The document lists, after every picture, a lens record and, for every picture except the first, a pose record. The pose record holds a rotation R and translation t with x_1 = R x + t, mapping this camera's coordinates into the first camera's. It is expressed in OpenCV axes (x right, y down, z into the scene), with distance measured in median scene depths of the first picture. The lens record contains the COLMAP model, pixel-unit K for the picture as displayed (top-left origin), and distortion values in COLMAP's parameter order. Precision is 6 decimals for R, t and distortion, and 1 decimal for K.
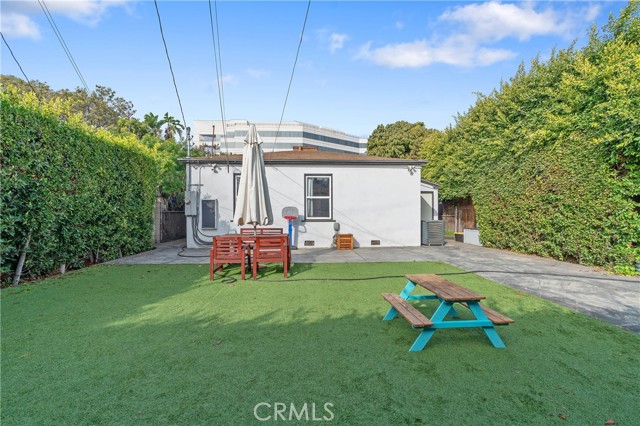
lens RADIAL K [[283.8, 0, 319.8], [0, 283.8, 212.3], [0, 0, 1]] dist [-0.007258, 0.001224]
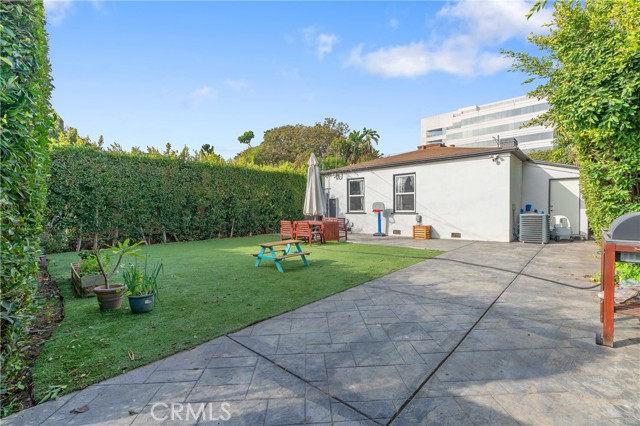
lens RADIAL K [[283.8, 0, 320.7], [0, 283.8, 213.7], [0, 0, 1]] dist [-0.007258, 0.001224]
pose [[0.694608, 0.007169, -0.719353, 0.601044], [0.012383, 0.999683, 0.021921, 0.001216], [0.719282, -0.024134, 0.694299, -0.062541]]
